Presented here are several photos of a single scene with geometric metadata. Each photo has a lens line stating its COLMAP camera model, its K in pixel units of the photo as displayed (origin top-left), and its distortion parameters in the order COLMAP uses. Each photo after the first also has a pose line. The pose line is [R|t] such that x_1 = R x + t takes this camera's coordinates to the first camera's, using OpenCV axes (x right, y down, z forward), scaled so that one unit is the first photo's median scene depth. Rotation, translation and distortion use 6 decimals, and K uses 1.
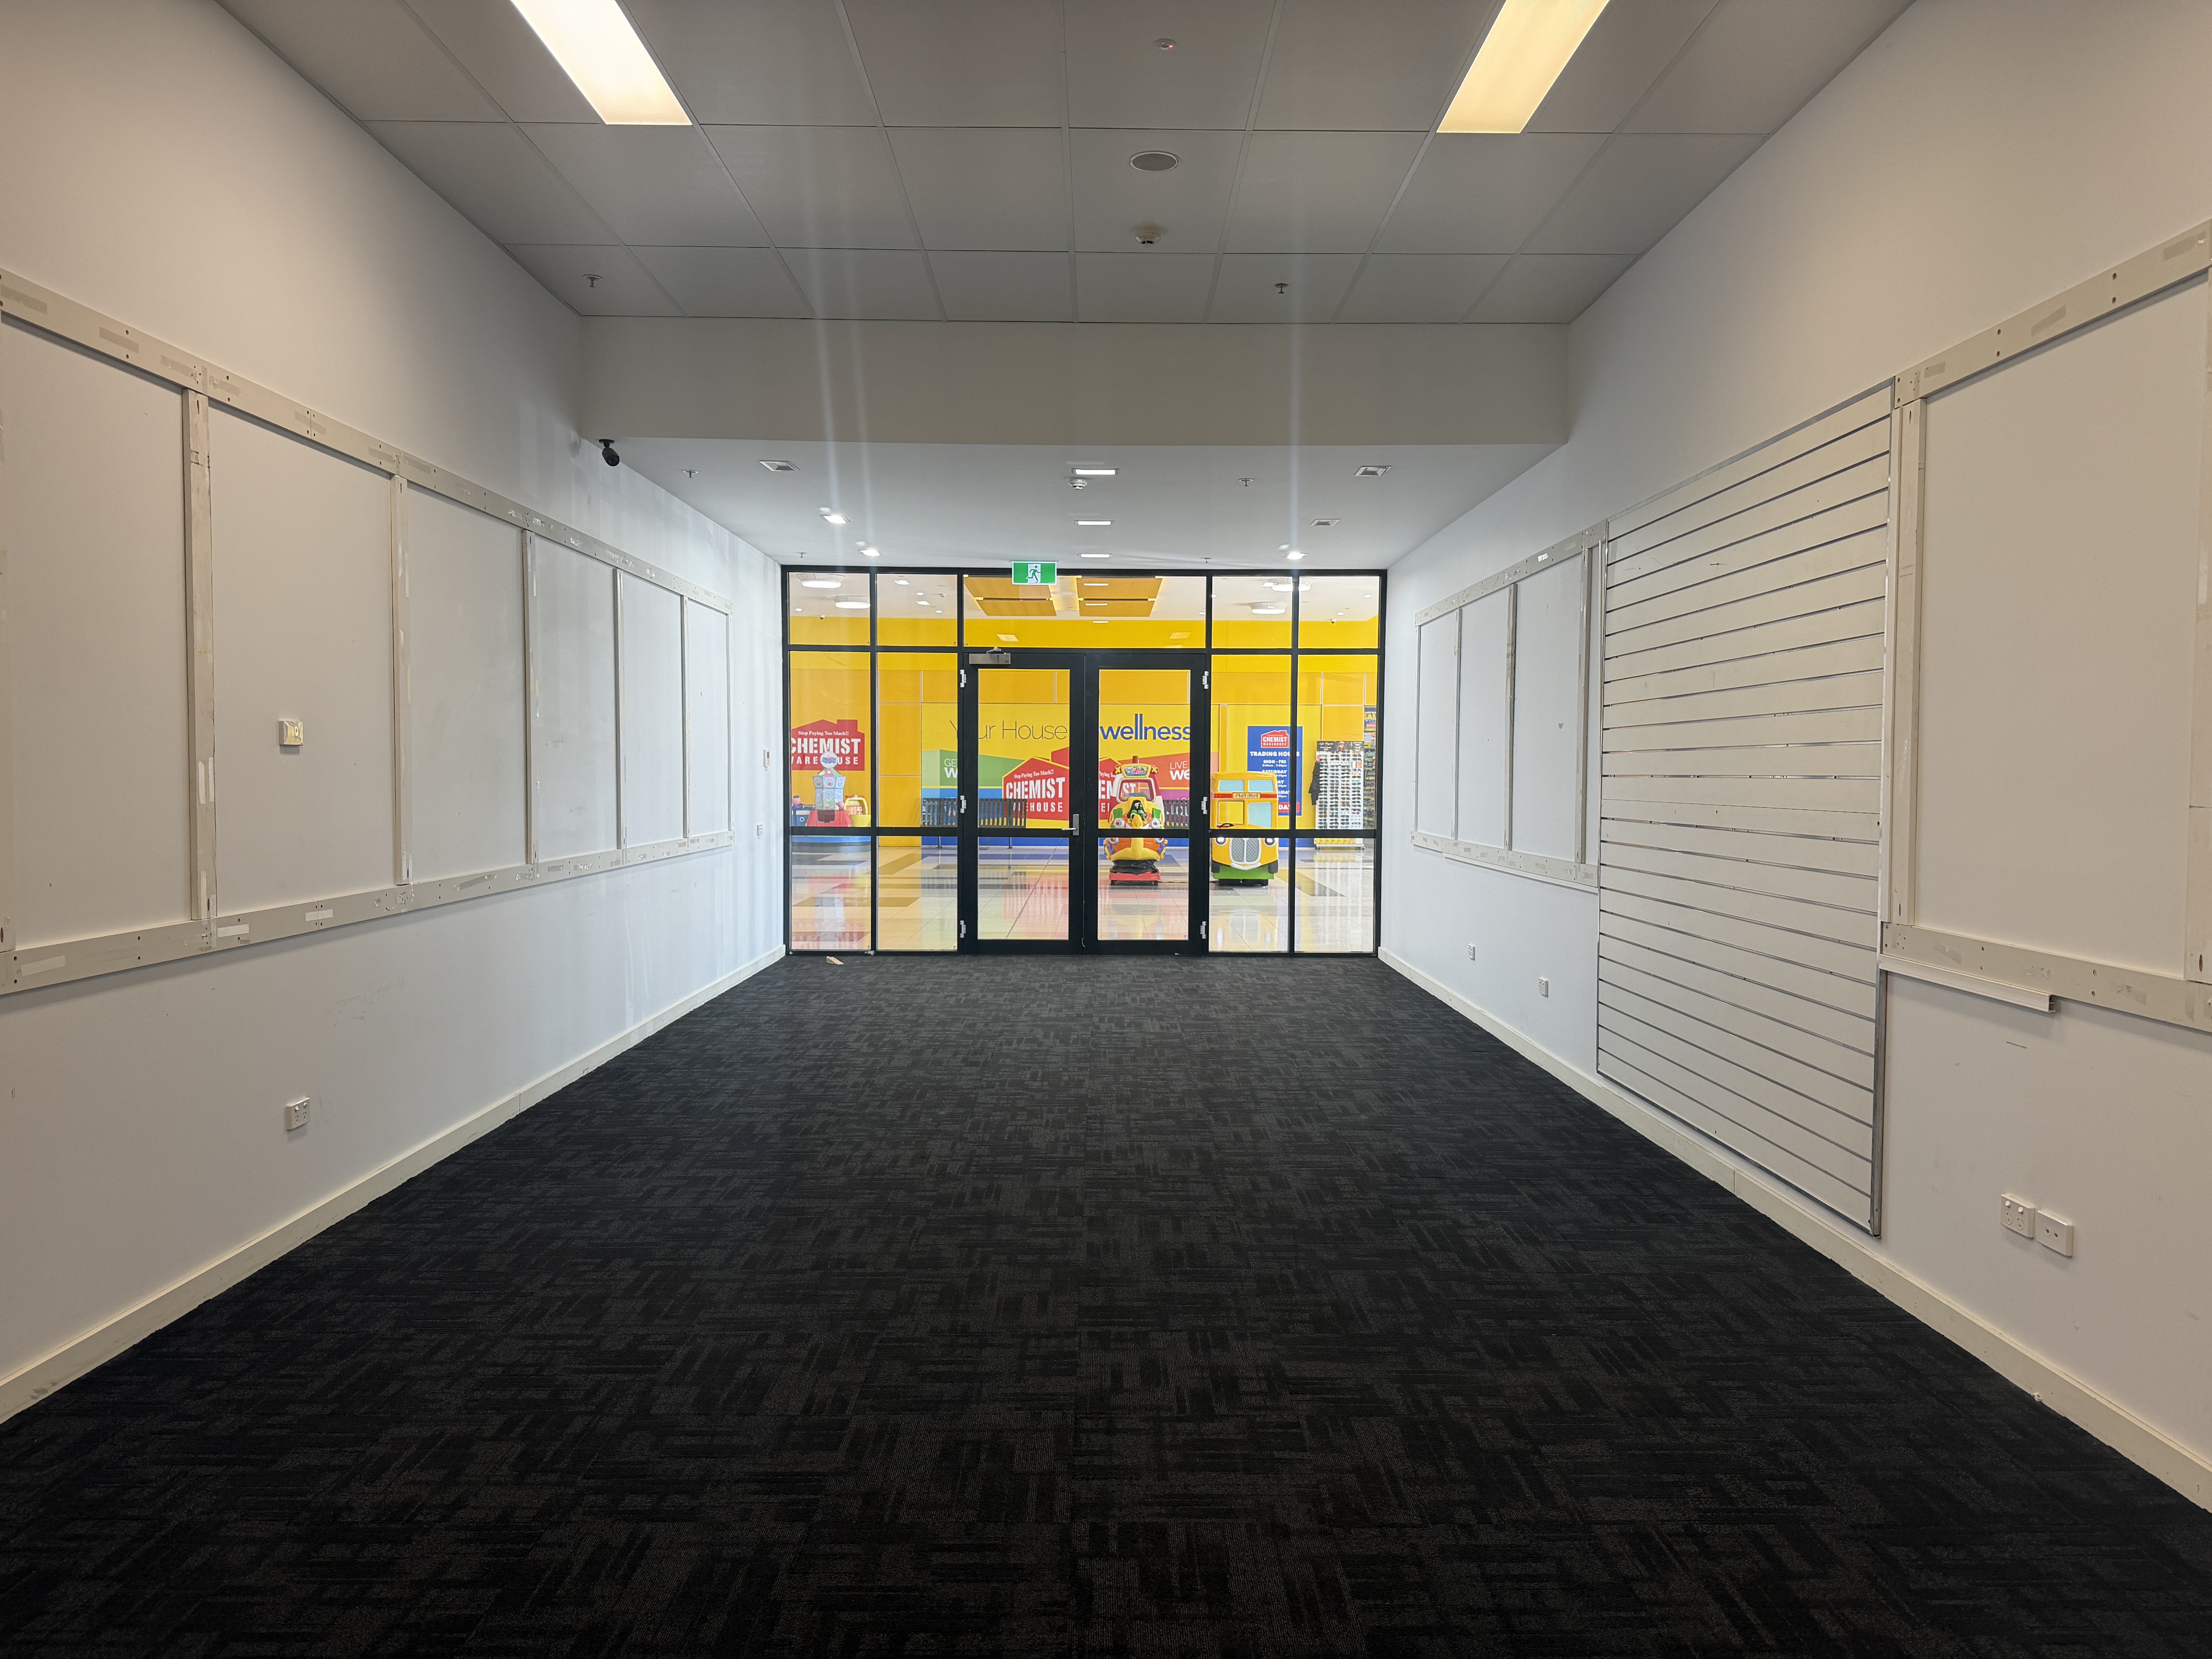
lens RADIAL K [[1560.4, 0, 1103.8], [0, 1560.4, 842.0], [0, 0, 1]] dist [0.089136, -0.128726]
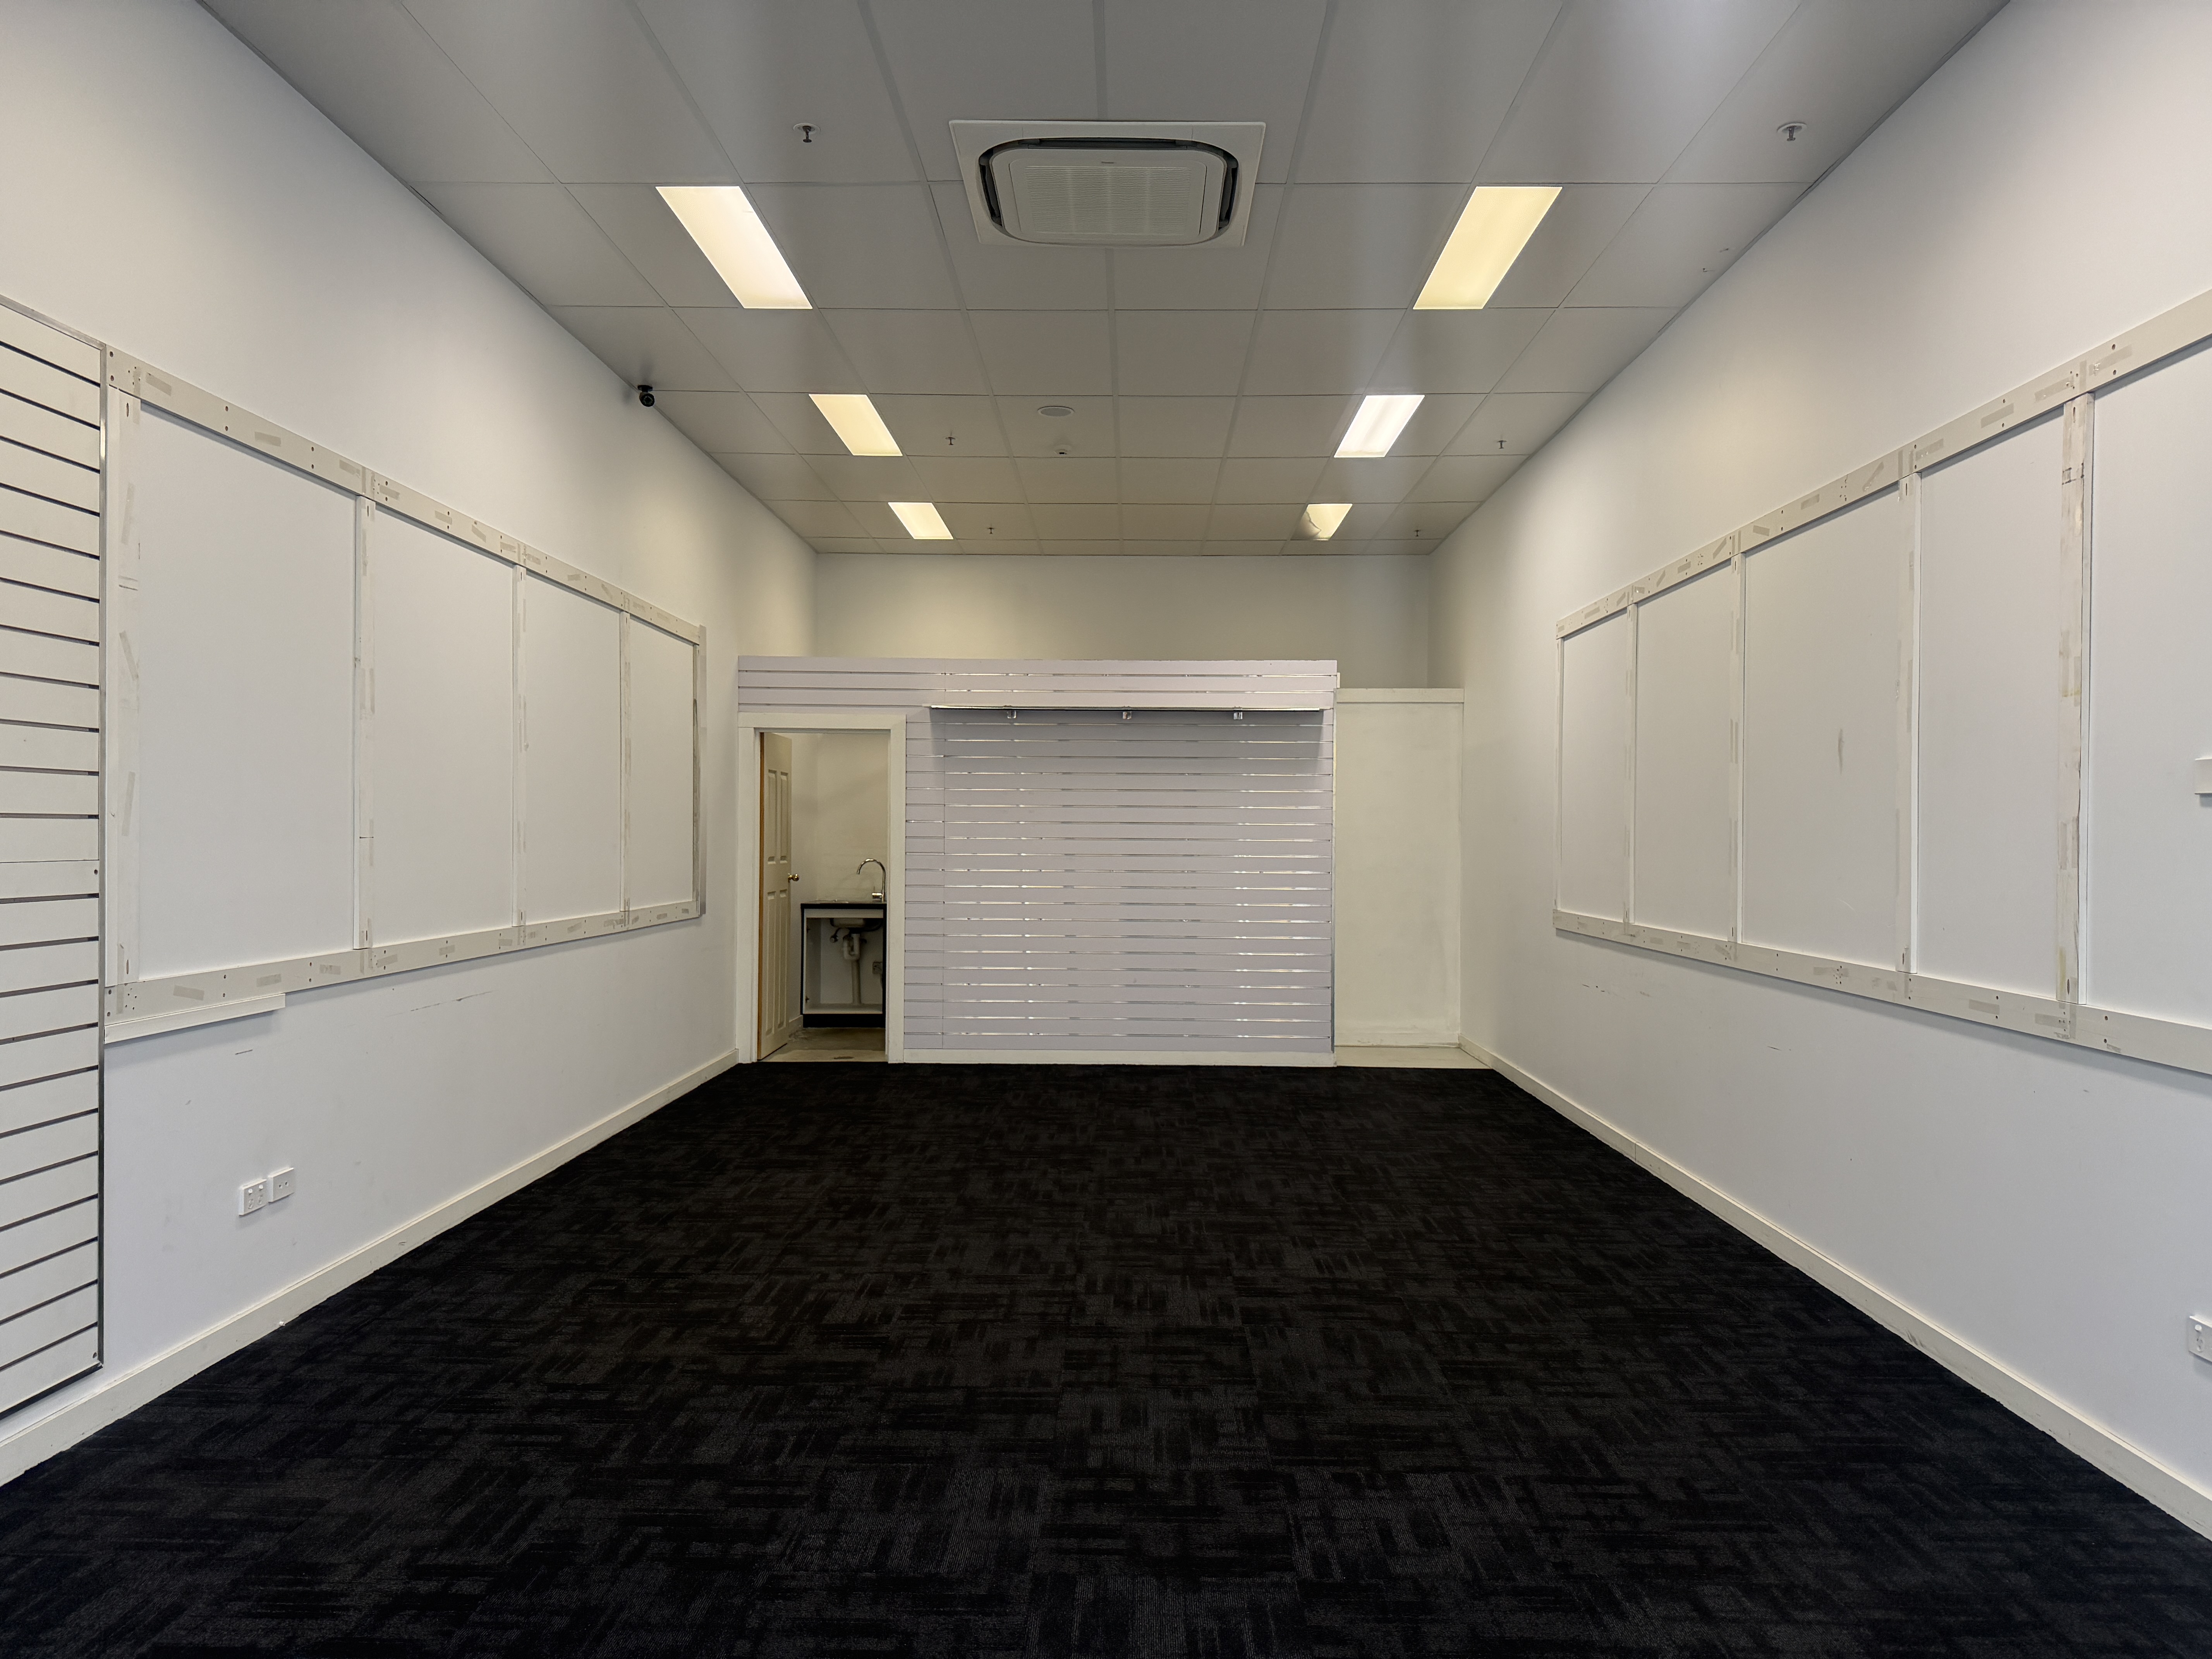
lens RADIAL K [[1560.4, 0, 1103.8], [0, 1560.4, 842.0], [0, 0, 1]] dist [0.089136, -0.128726]
pose [[-0.999644, -0.012163, 0.023736, -0.063505], [-0.010931, 0.998621, 0.051357, -0.082845], [-0.024328, 0.051079, -0.998398, 1.987875]]
